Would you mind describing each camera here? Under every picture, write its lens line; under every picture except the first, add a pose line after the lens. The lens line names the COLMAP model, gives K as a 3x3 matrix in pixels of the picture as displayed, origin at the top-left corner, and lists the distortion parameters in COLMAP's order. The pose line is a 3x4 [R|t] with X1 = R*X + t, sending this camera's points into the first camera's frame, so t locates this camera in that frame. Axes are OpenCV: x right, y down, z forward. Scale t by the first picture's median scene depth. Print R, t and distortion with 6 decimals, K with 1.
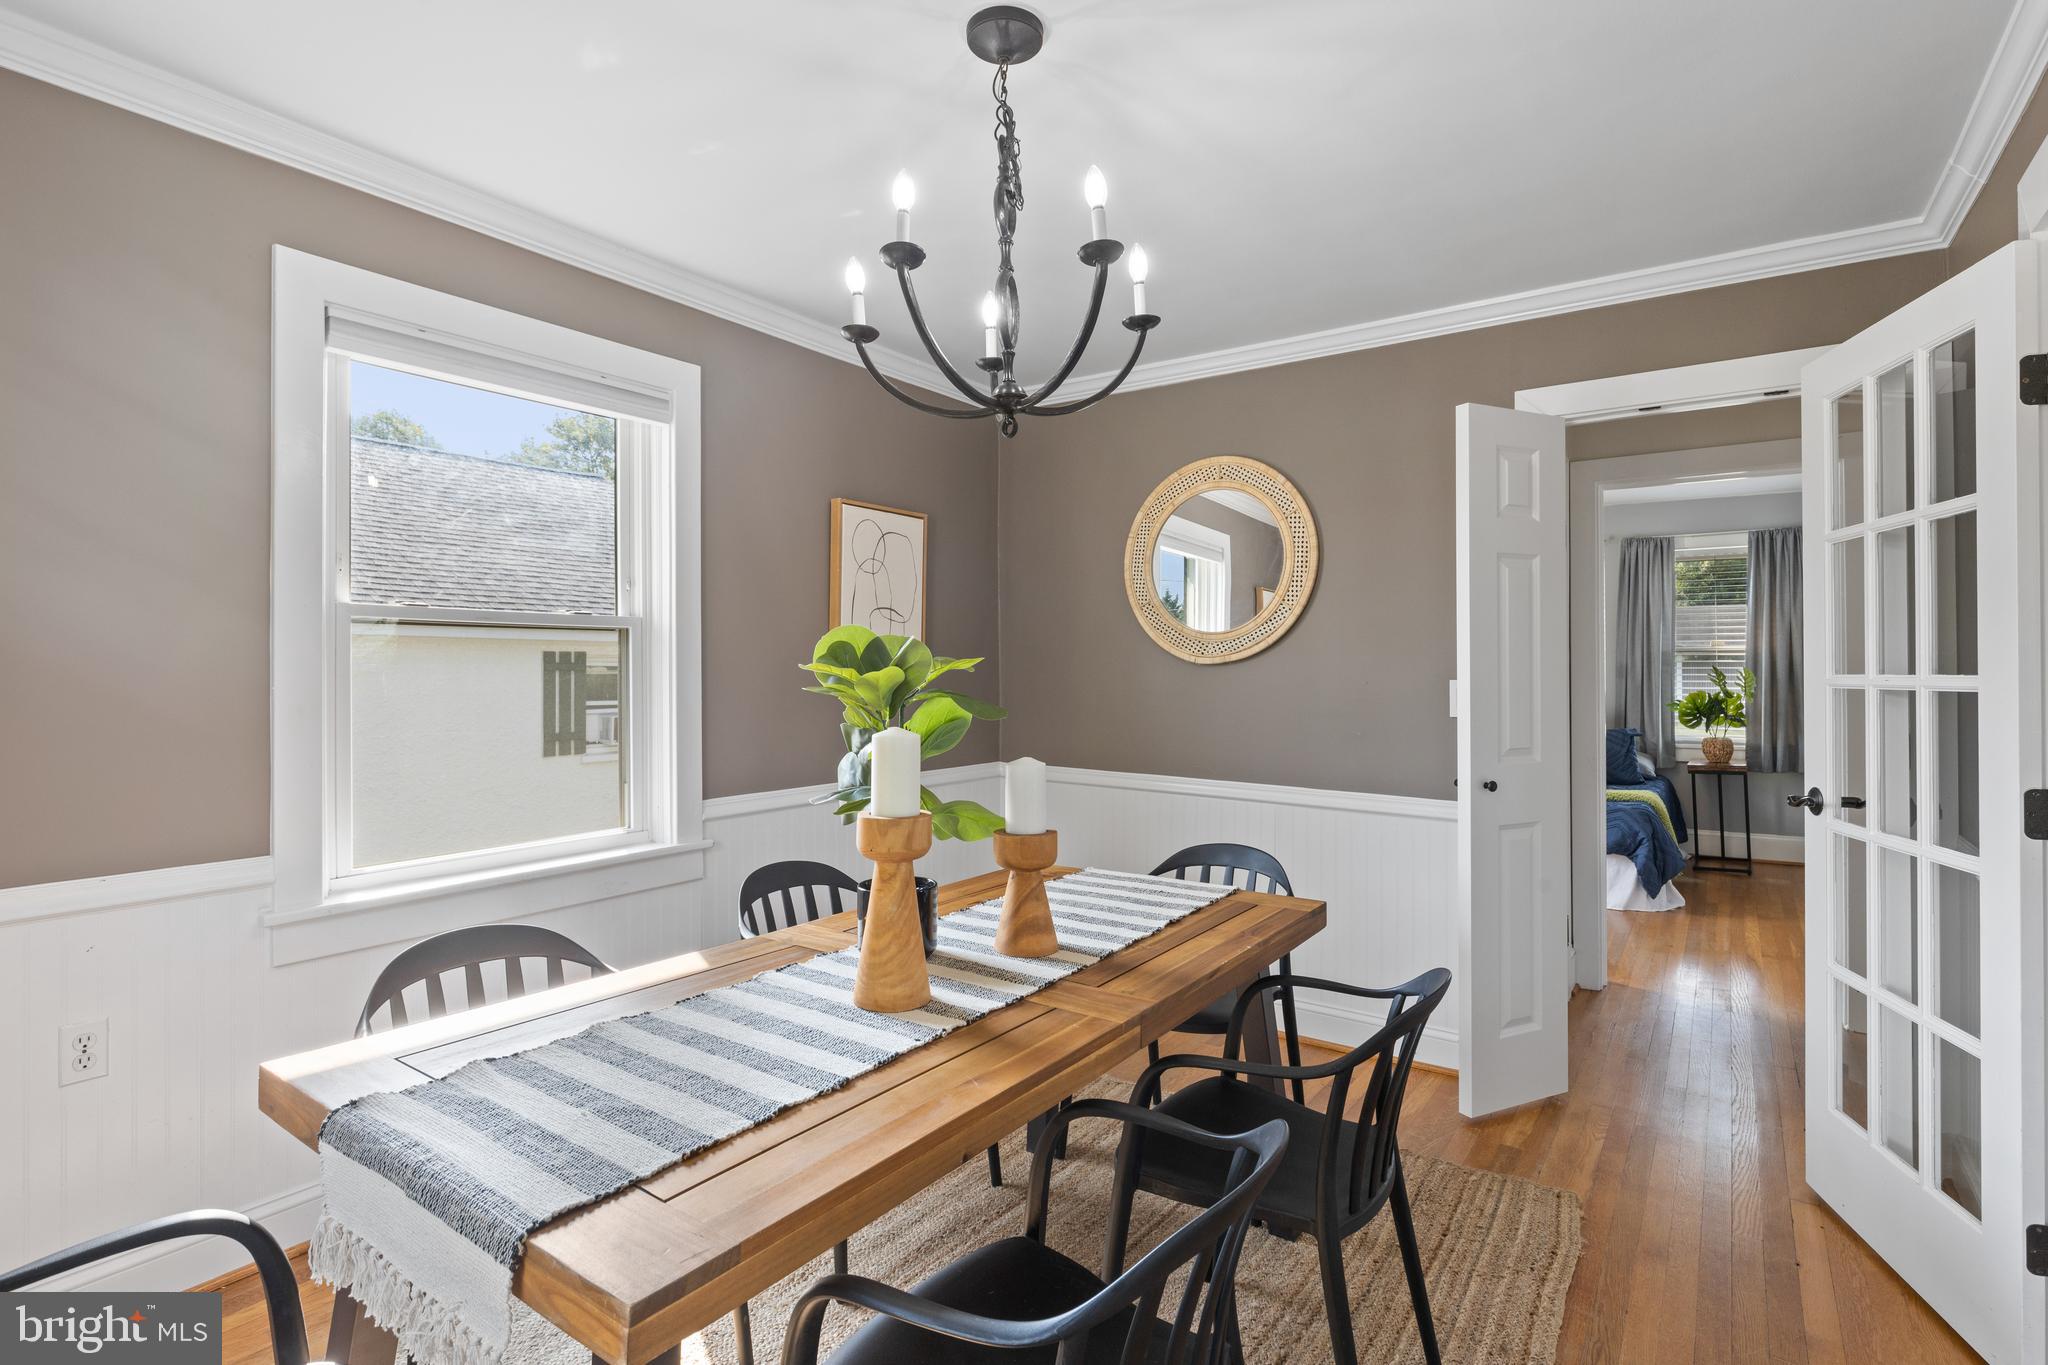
lens RADIAL K [[994.4, 0, 1029.4], [0, 994.4, 691.2], [0, 0, 1]] dist [-0.011305, 0.000649]
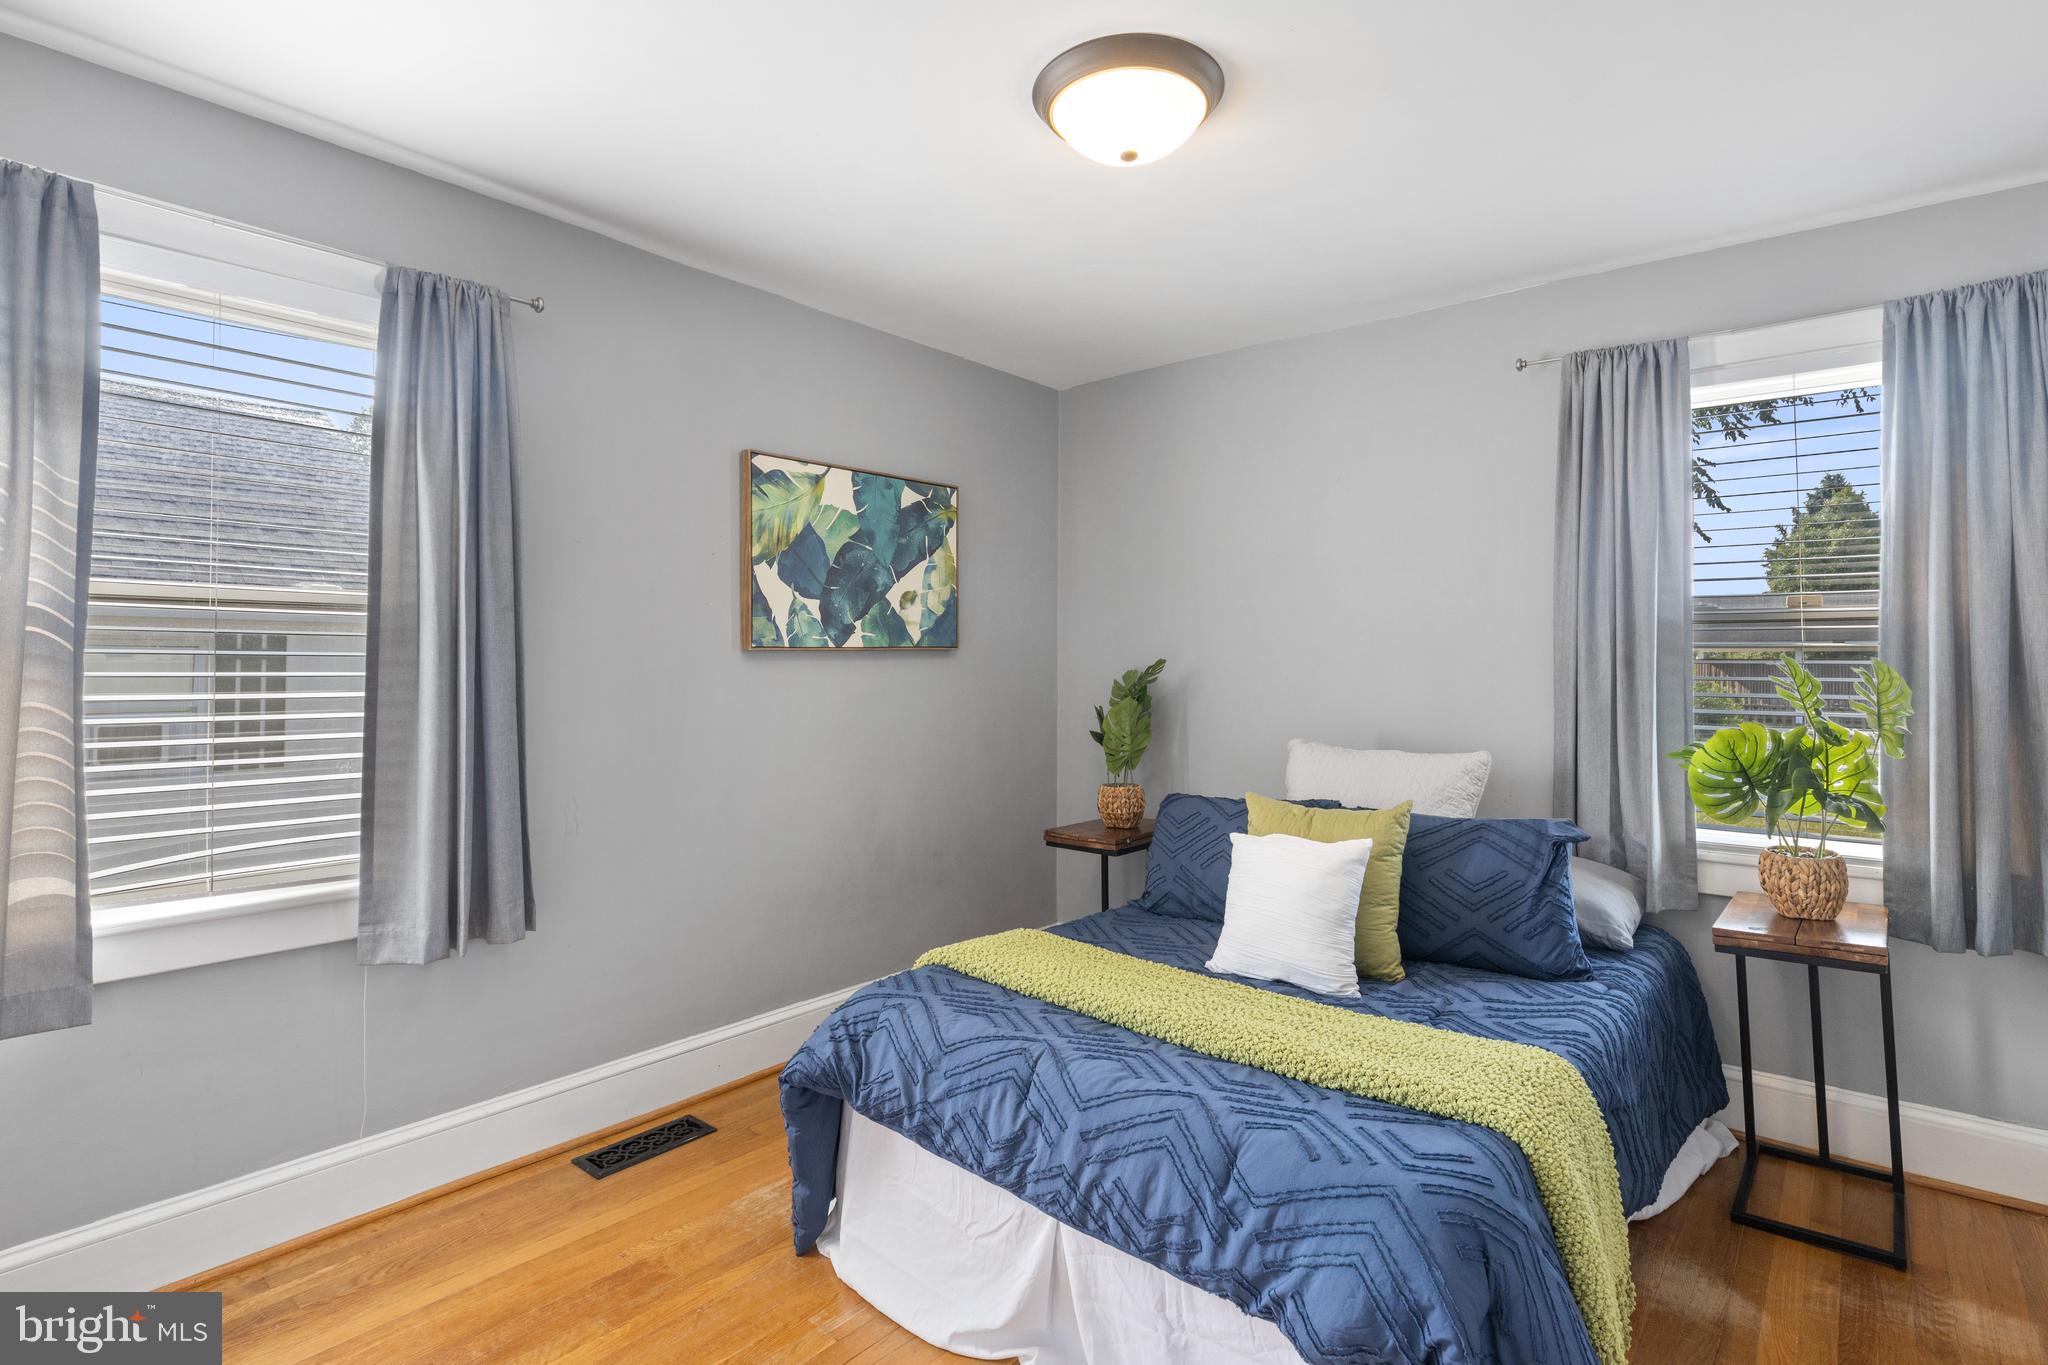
lens RADIAL K [[994.4, 0, 1017.4], [0, 994.4, 663.9], [0, 0, 1]] dist [-0.011305, 0.000649]
pose [[0.996160, 0.009600, -0.087019, 0.430263], [-0.012185, 0.999499, -0.029223, -0.007689], [0.086695, 0.030171, 0.995778, 0.598779]]
